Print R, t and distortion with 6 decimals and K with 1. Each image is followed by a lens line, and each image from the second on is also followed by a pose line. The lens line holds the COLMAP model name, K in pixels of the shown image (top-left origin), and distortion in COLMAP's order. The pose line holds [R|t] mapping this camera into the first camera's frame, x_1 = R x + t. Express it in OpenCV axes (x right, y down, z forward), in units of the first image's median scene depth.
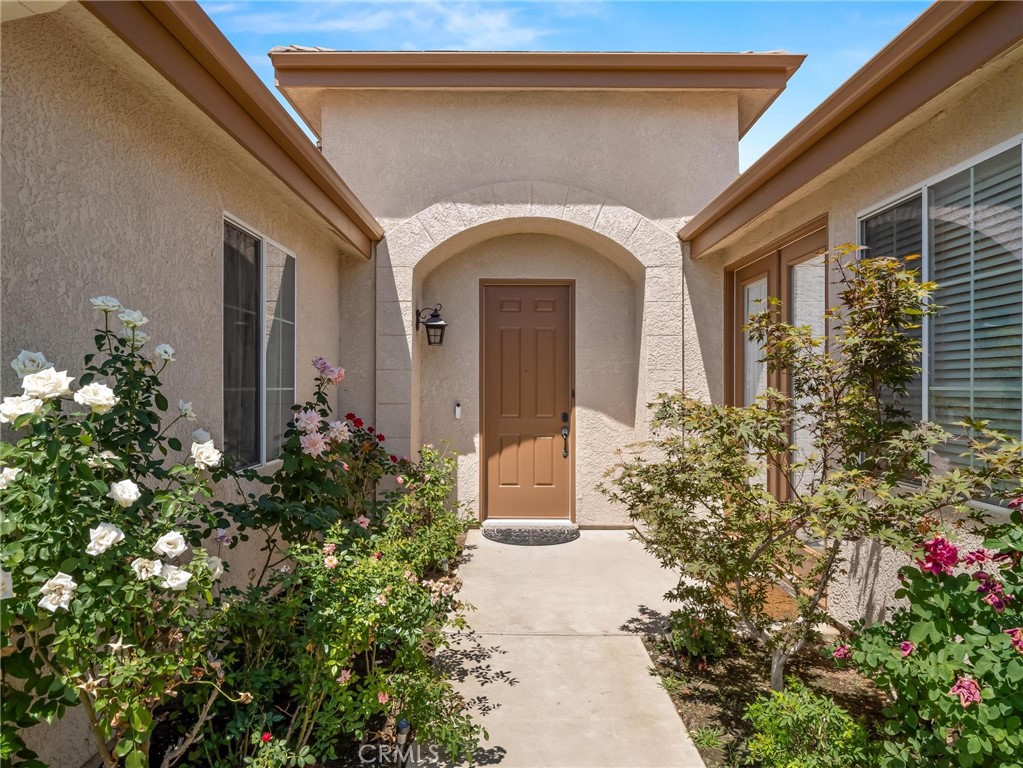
lens RADIAL K [[654.5, 0, 511.5], [0, 654.5, 384.0], [0, 0, 1]] dist [0.000250, 0.000010]
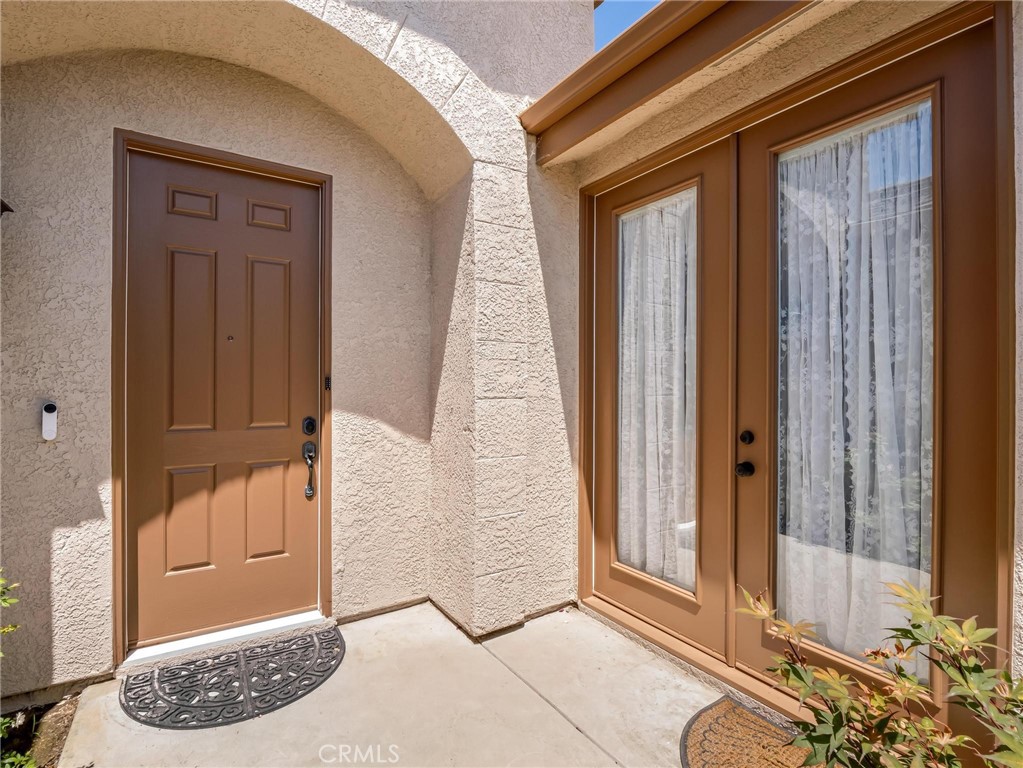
lens RADIAL K [[507.9, 0, 511.5], [0, 507.9, 384.0], [0, 0, 1]] dist [-0.011646, -0.000935]
pose [[0.842033, 0.000739, 0.539426, -0.005175], [-0.002671, 0.999993, 0.002800, 0.014937], [-0.539420, -0.003799, 0.842028, 0.578118]]
